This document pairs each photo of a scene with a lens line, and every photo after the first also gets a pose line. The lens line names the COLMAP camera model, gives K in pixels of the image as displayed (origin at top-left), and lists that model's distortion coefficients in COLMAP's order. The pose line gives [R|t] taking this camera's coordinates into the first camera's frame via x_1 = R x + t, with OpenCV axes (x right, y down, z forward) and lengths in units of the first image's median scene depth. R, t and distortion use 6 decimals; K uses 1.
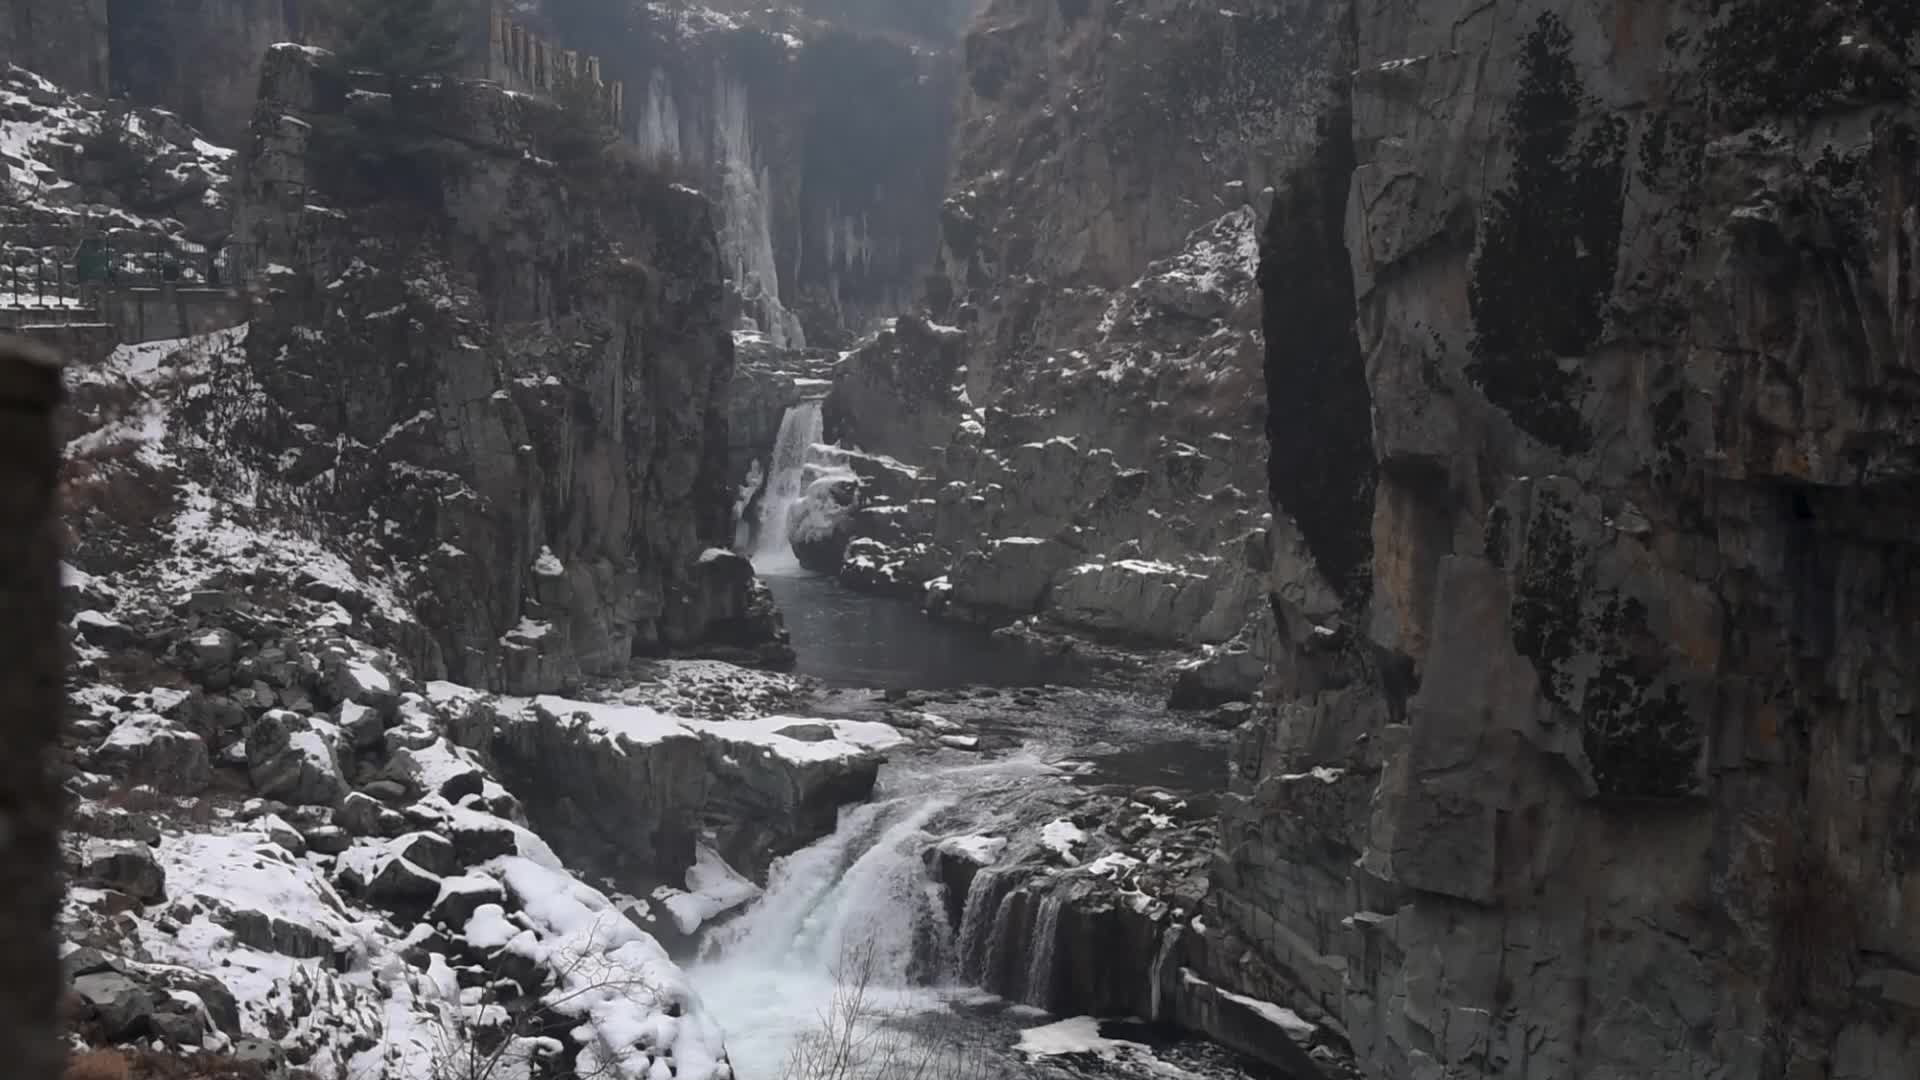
lens RADIAL K [[2684.1, 0, 960.0], [0, 2684.1, 540.0], [0, 0, 1]] dist [0.209304, 0.305388]
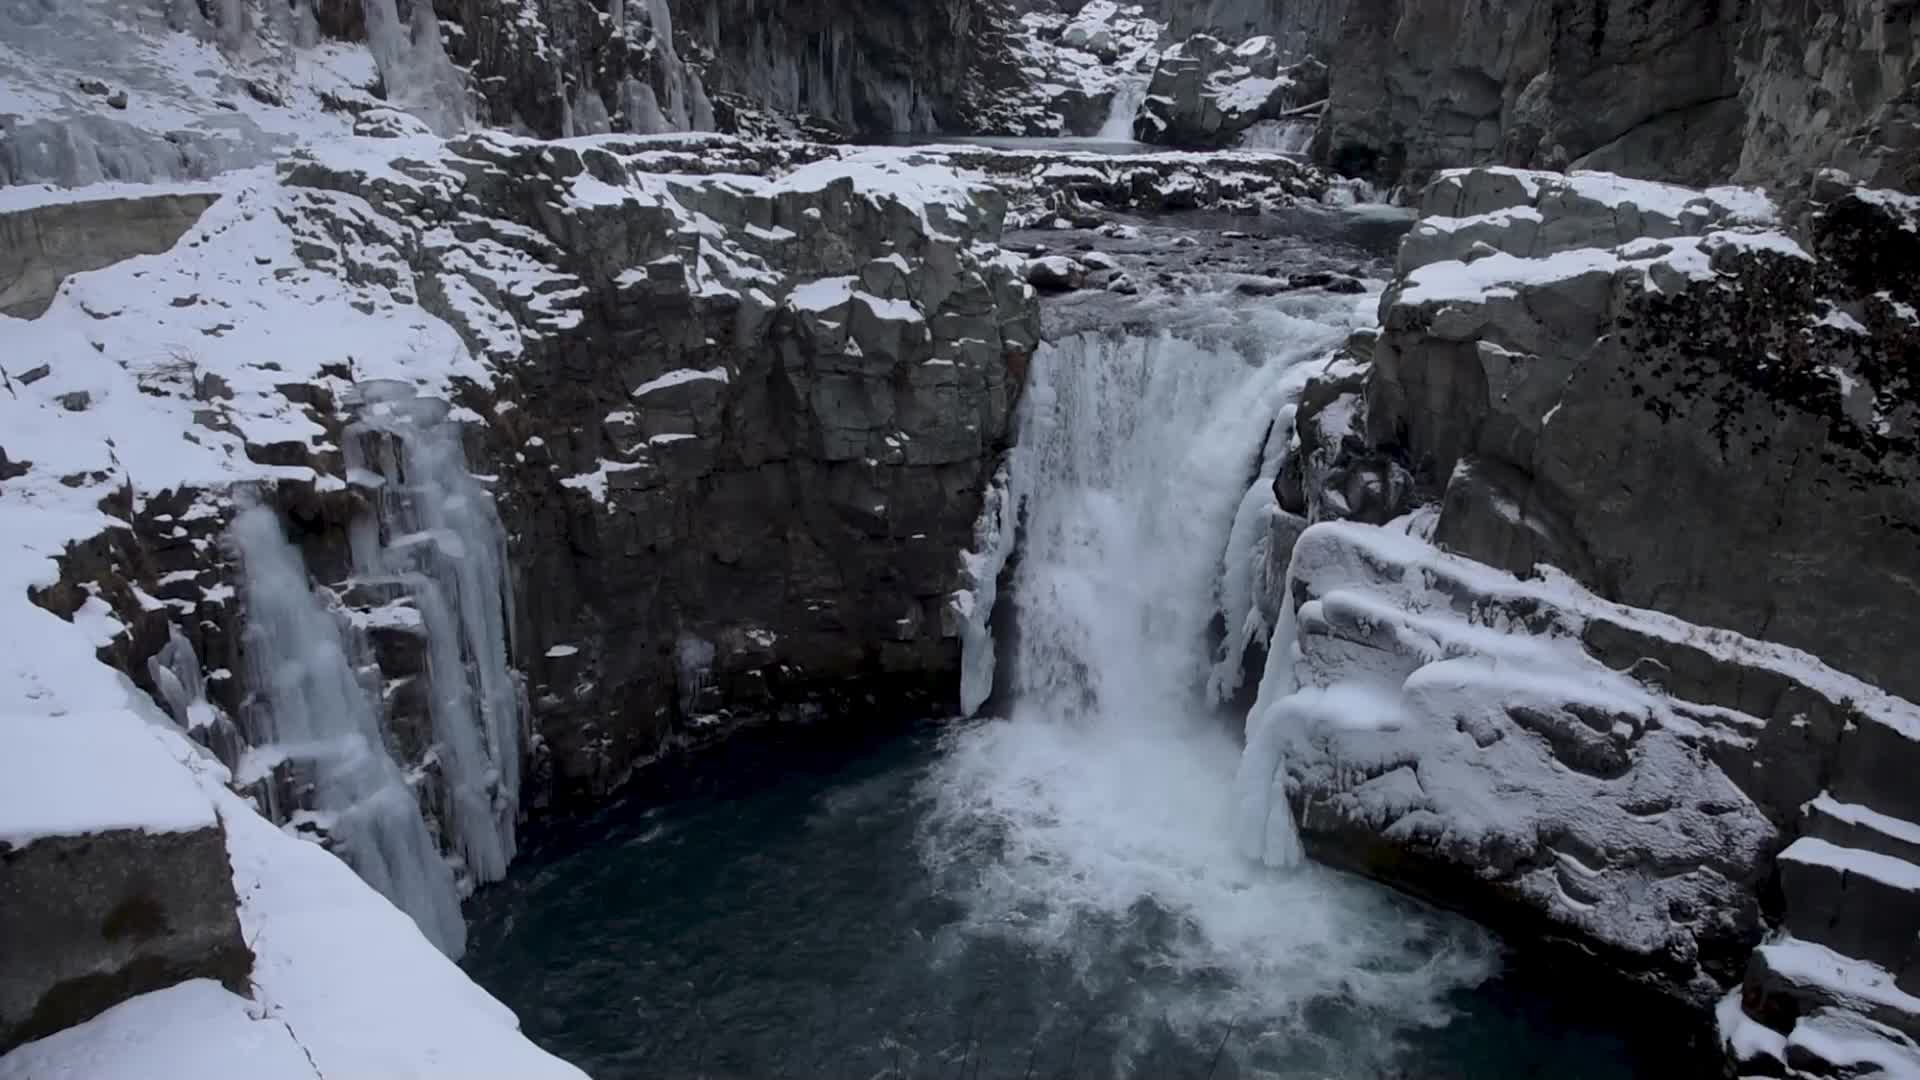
lens RADIAL K [[1339.1, 0, 960.0], [0, 1339.1, 540.0], [0, 0, 1]] dist [-0.111856, 0.061416]
pose [[0.912541, -0.117185, 0.391837, -0.325068], [0.000700, 0.958519, 0.285028, -0.161791], [-0.408984, -0.259826, 0.874770, 1.650321]]
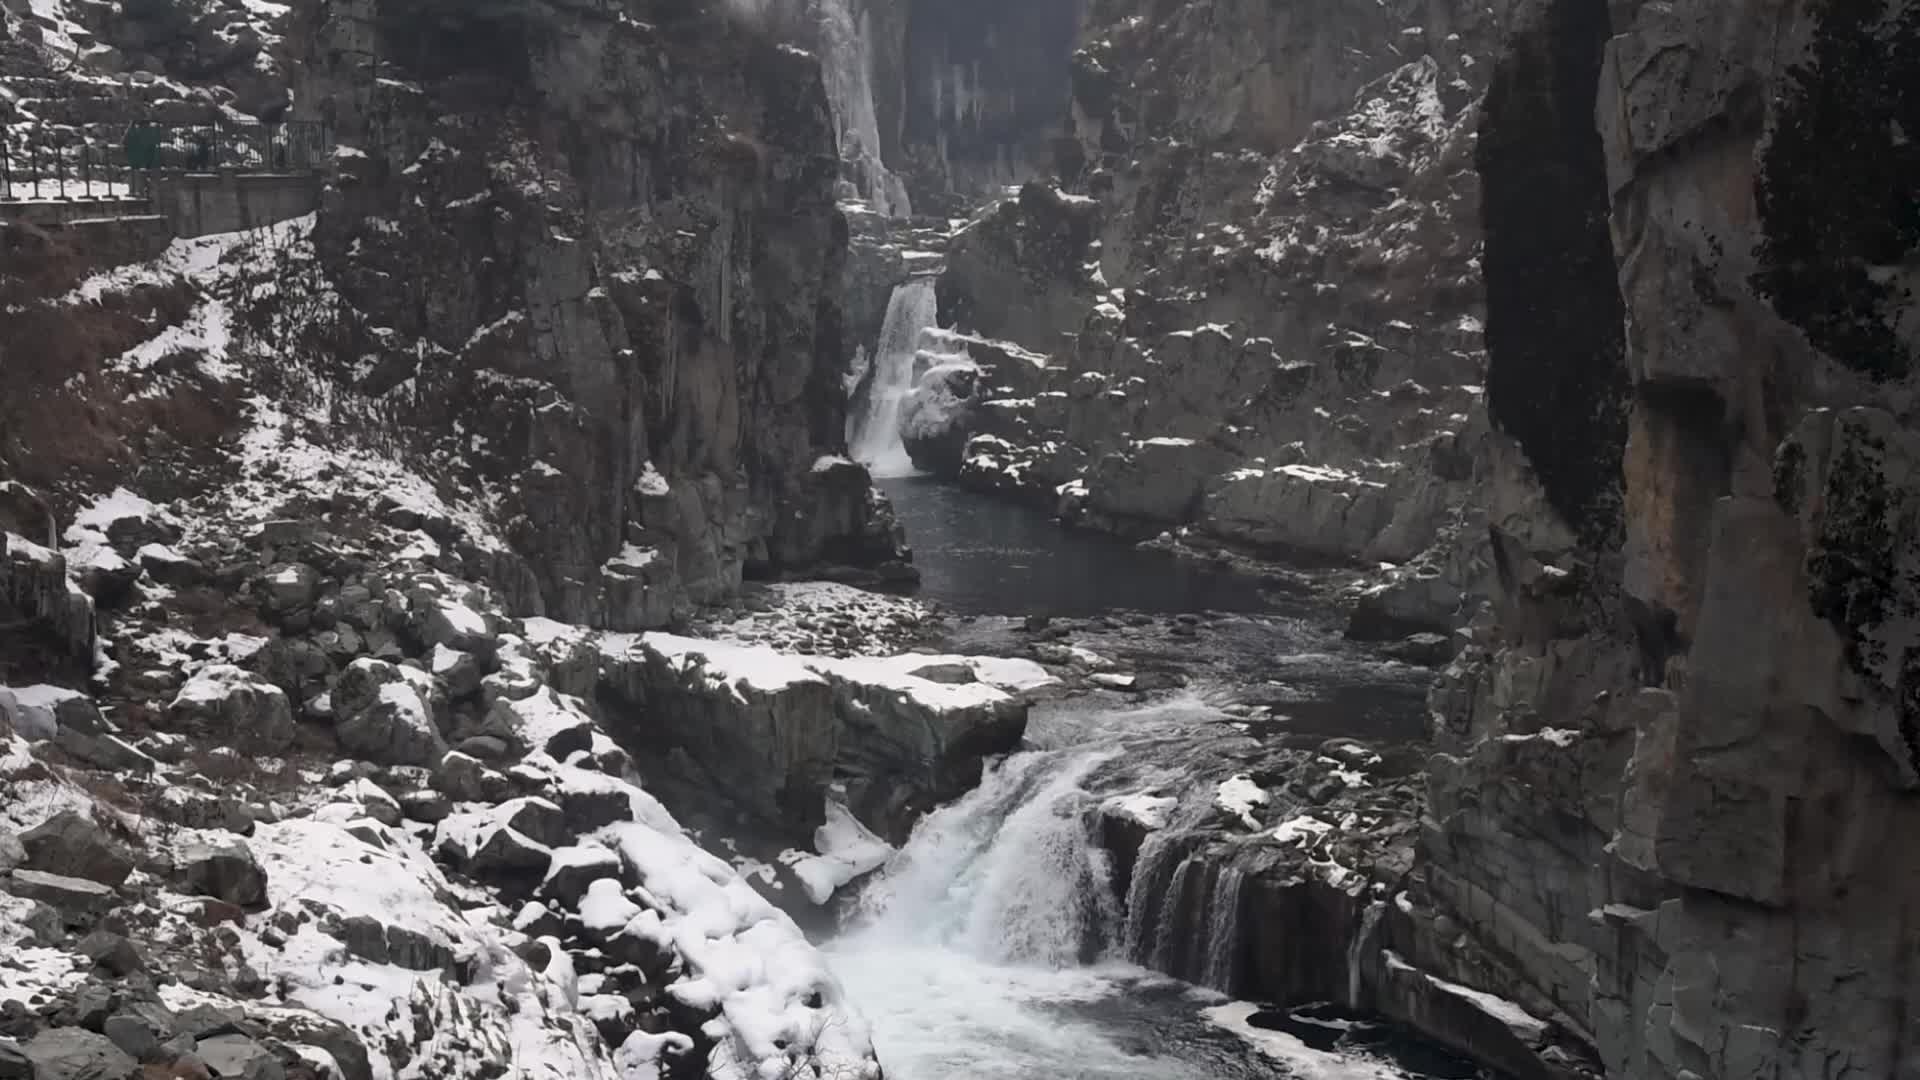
lens RADIAL K [[2950.4, 0, 960.0], [0, 2950.4, 540.0], [0, 0, 1]] dist [0.256811, 0.424882]
pose [[0.999424, -0.003947, -0.033701, -0.020136], [0.005439, 0.999003, 0.044300, -0.016689], [0.033493, -0.044458, 0.998450, 0.028546]]
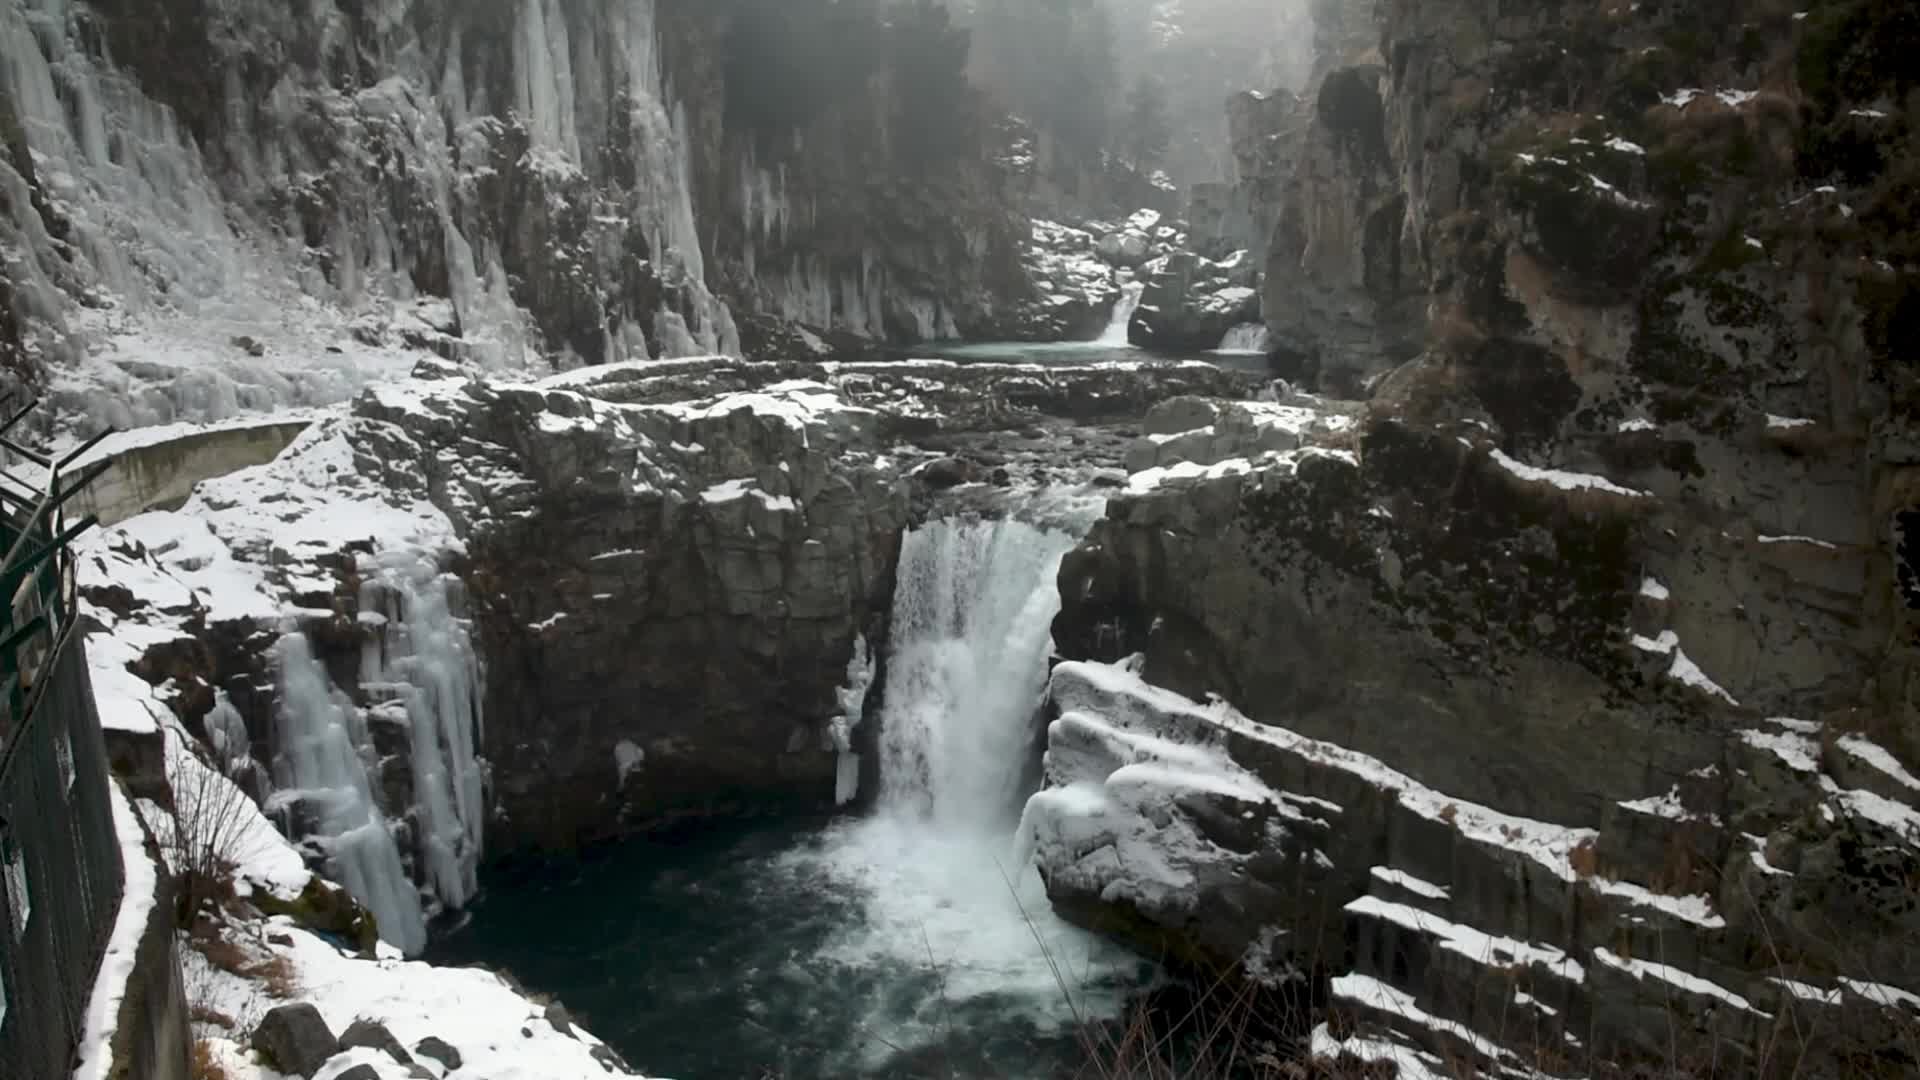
lens RADIAL K [[1314.9, 0, 960.0], [0, 1314.9, 540.0], [0, 0, 1]] dist [-0.110835, 0.043367]
pose [[0.949702, -0.066174, 0.306084, -0.274730], [0.016581, 0.986673, 0.161866, -0.183274], [-0.312716, -0.148650, 0.938143, 1.507115]]
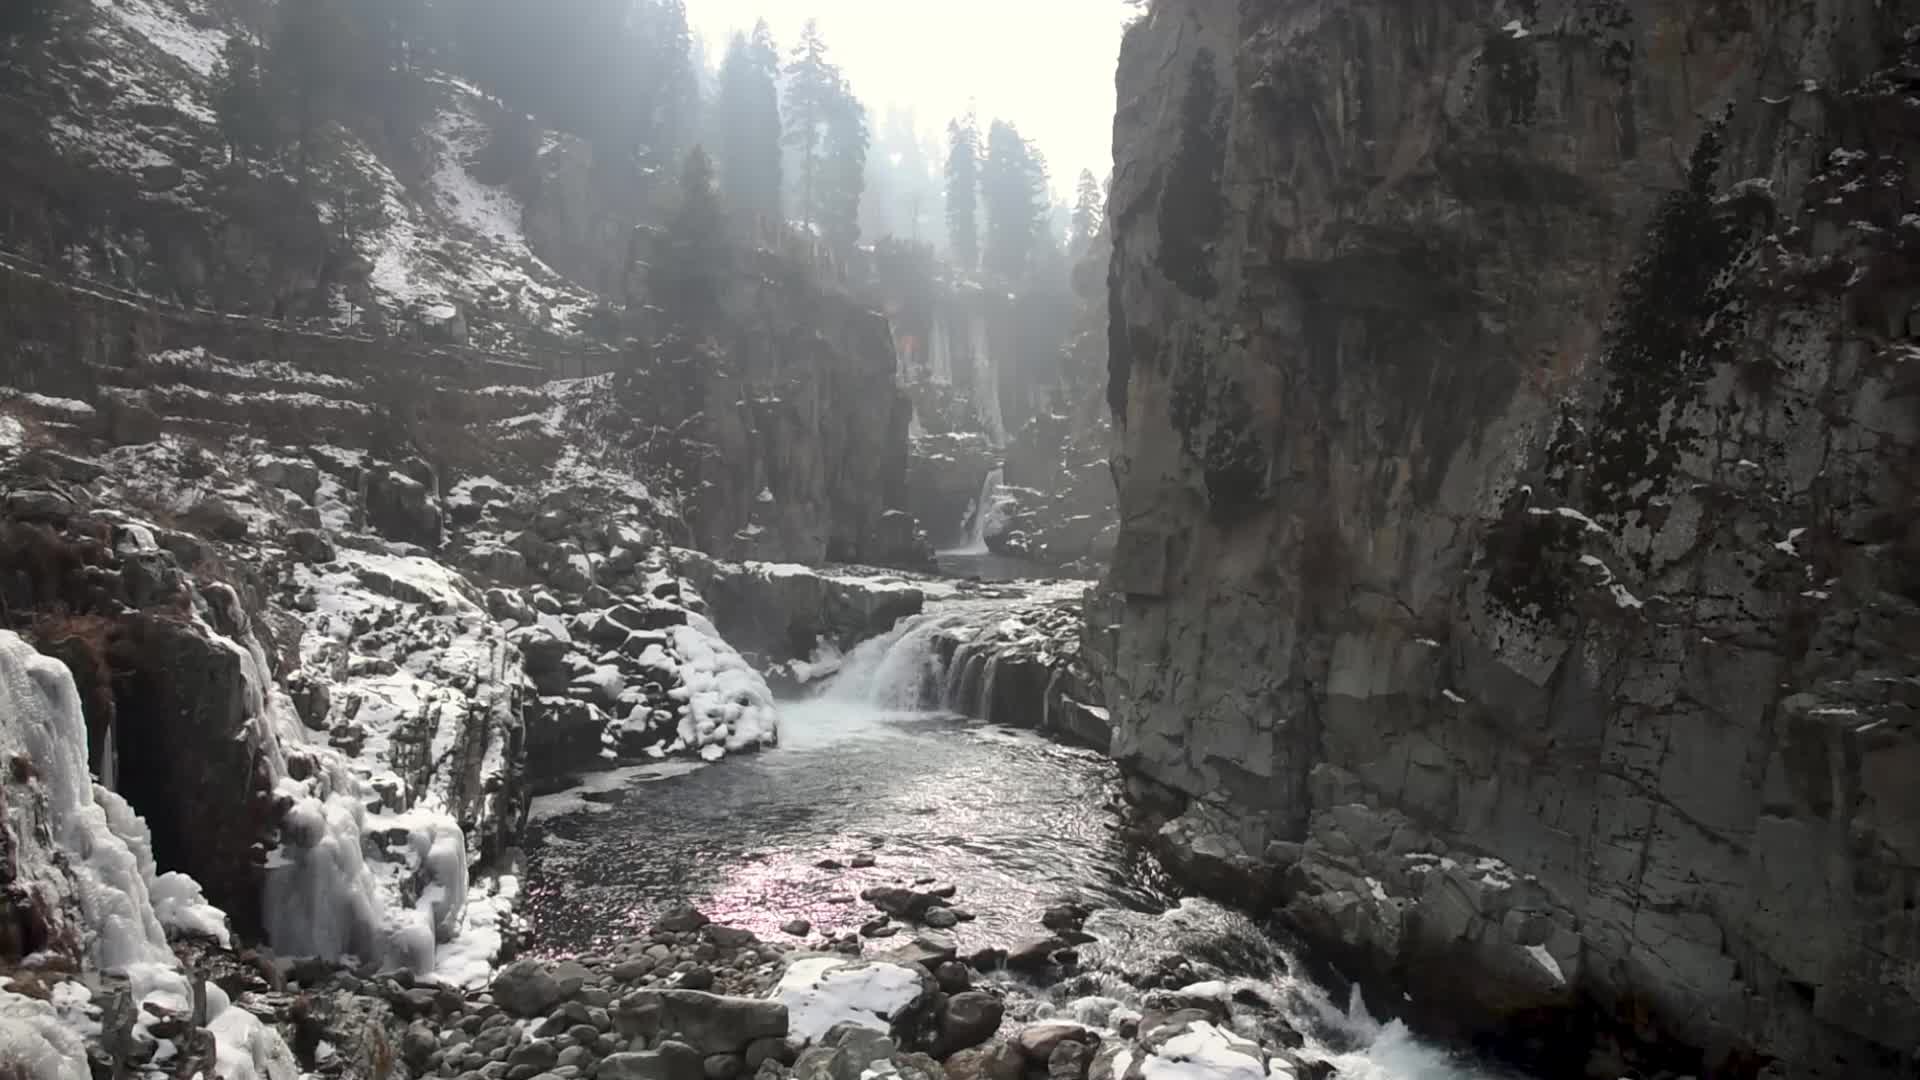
lens RADIAL K [[1339.1, 0, 960.0], [0, 1339.1, 540.0], [0, 0, 1]] dist [-0.111856, 0.061416]
pose [[0.986680, -0.005349, -0.162583, 0.136106], [-0.002847, 0.998738, -0.050136, 0.092980], [0.162647, 0.049931, 0.985420, 0.155559]]
